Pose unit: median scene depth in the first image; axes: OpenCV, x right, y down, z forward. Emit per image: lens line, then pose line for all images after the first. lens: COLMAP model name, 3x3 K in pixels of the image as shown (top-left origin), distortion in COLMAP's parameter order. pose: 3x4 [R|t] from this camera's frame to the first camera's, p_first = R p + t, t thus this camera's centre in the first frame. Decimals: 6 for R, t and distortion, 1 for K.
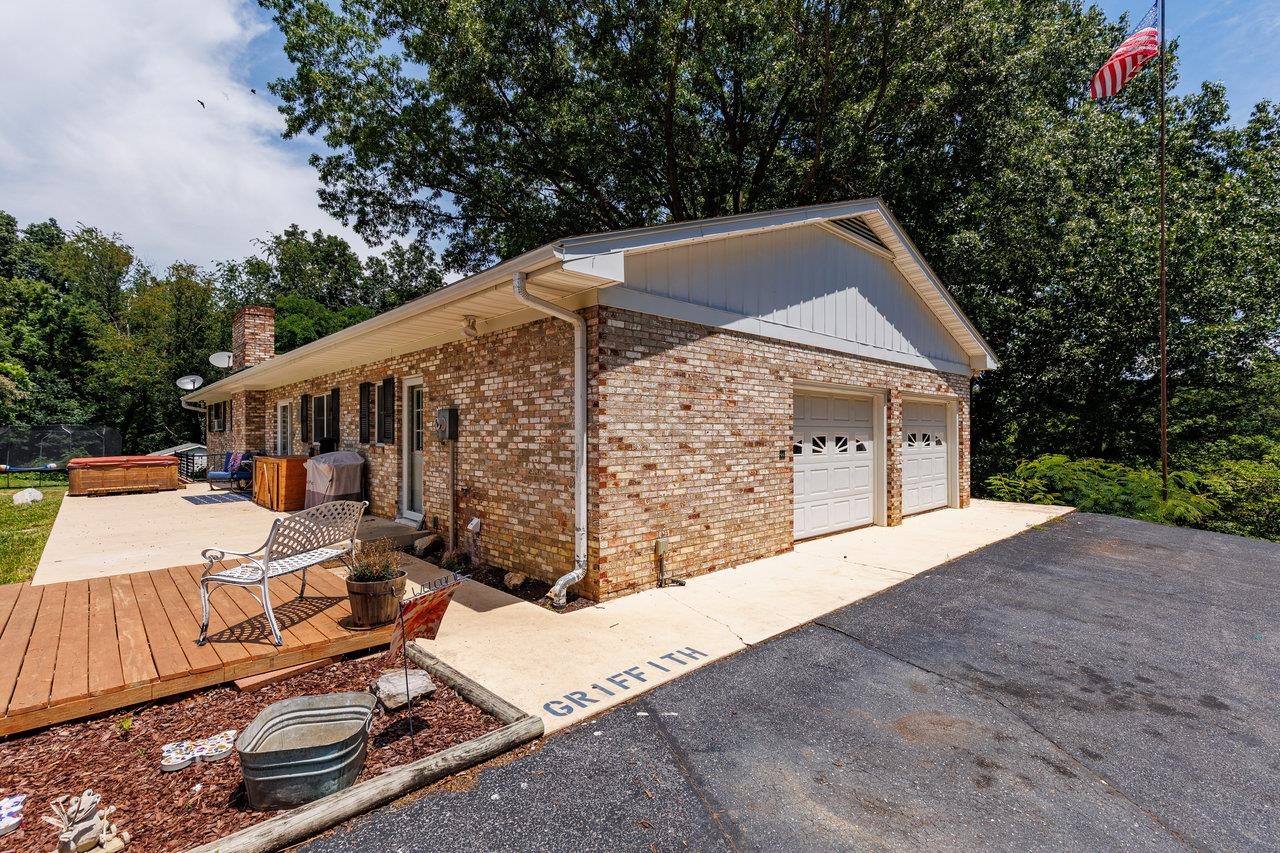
lens RADIAL K [[591.5, 0, 648.3], [0, 591.5, 423.2], [0, 0, 1]] dist [0.010165, 0.000337]
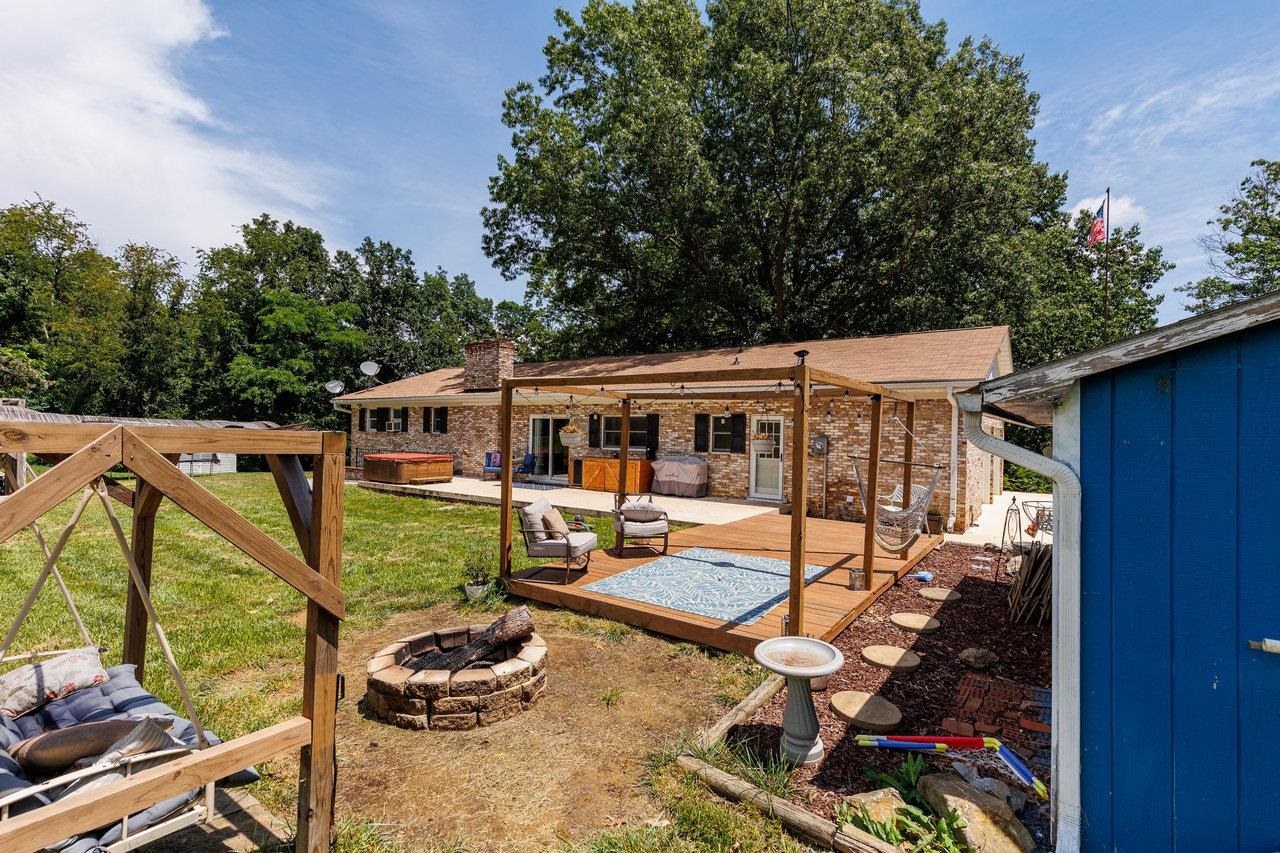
lens RADIAL K [[591.5, 0, 642.9], [0, 591.5, 426.7], [0, 0, 1]] dist [0.010165, 0.000337]
pose [[0.981316, 0.026763, 0.190532, -0.672887], [-0.028699, 0.999561, 0.007409, -0.029775], [-0.190250, -0.012738, 0.981653, -0.380123]]
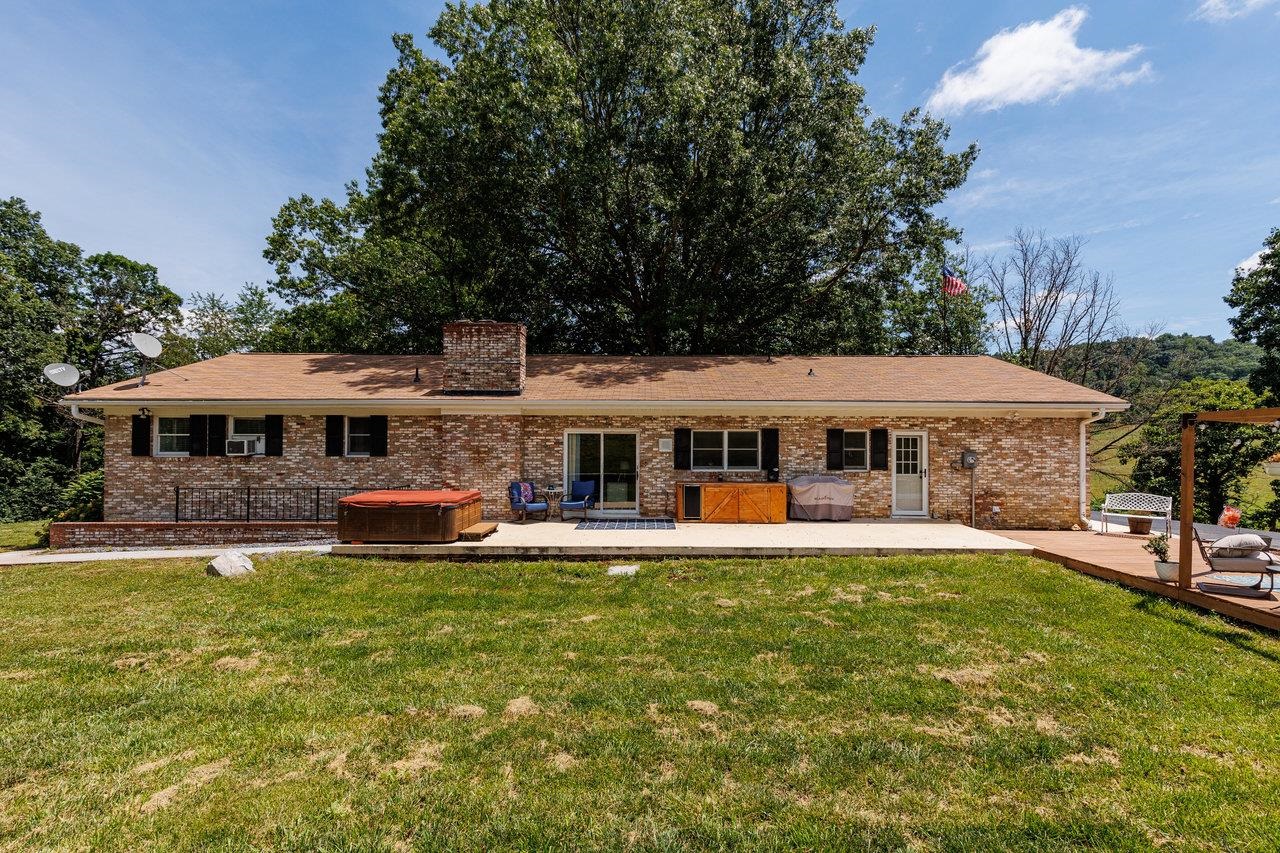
lens RADIAL K [[591.5, 0, 644.0], [0, 591.5, 436.0], [0, 0, 1]] dist [0.010165, 0.000337]
pose [[0.685614, 0.015428, 0.727802, -1.343310], [-0.020105, 0.999795, -0.002254, -0.027645], [-0.727687, -0.013087, 0.685784, 0.245084]]
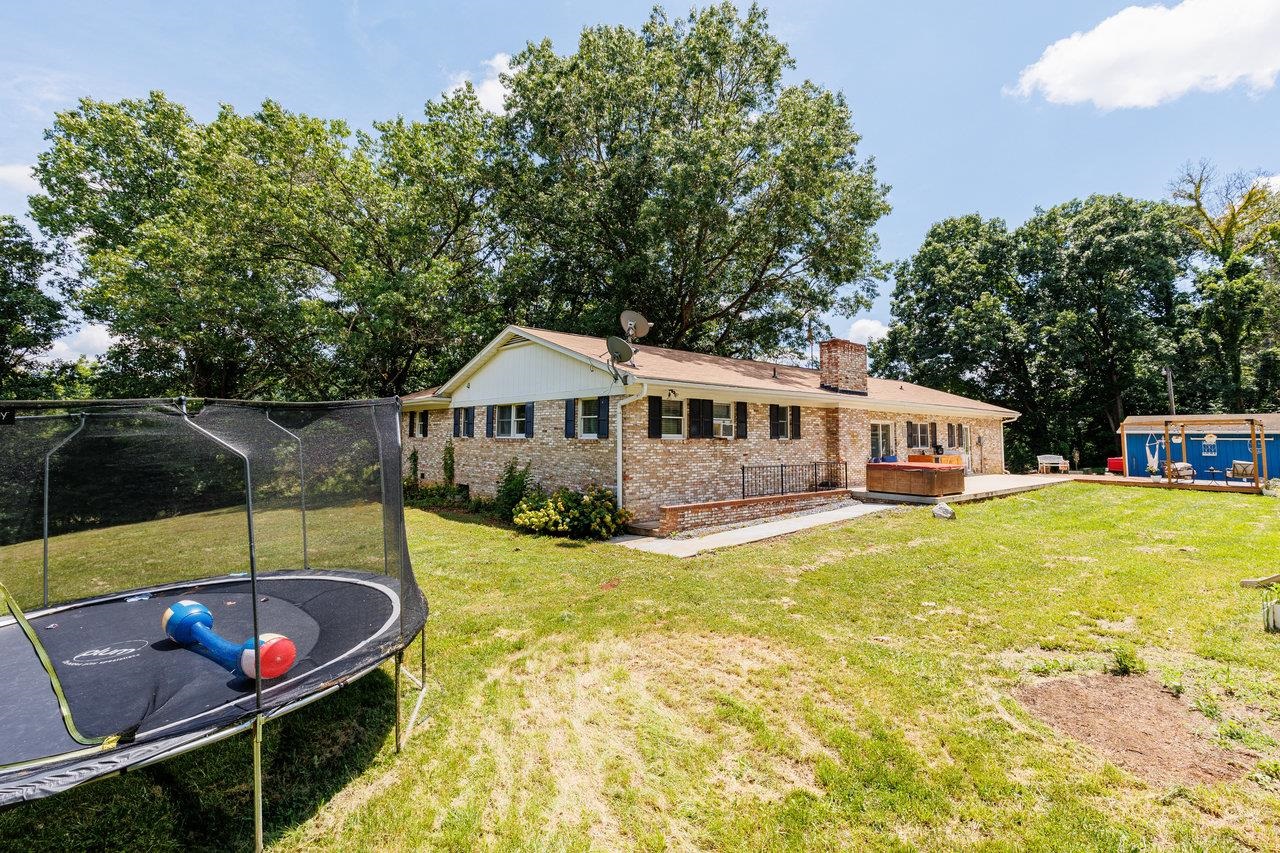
lens RADIAL K [[591.5, 0, 643.3], [0, 591.5, 426.8], [0, 0, 1]] dist [0.010165, 0.000337]
pose [[0.035566, 0.016177, 0.999236, -2.208614], [-0.032269, 0.999366, -0.015030, 0.019427], [-0.998846, -0.031710, 0.036066, 1.601512]]
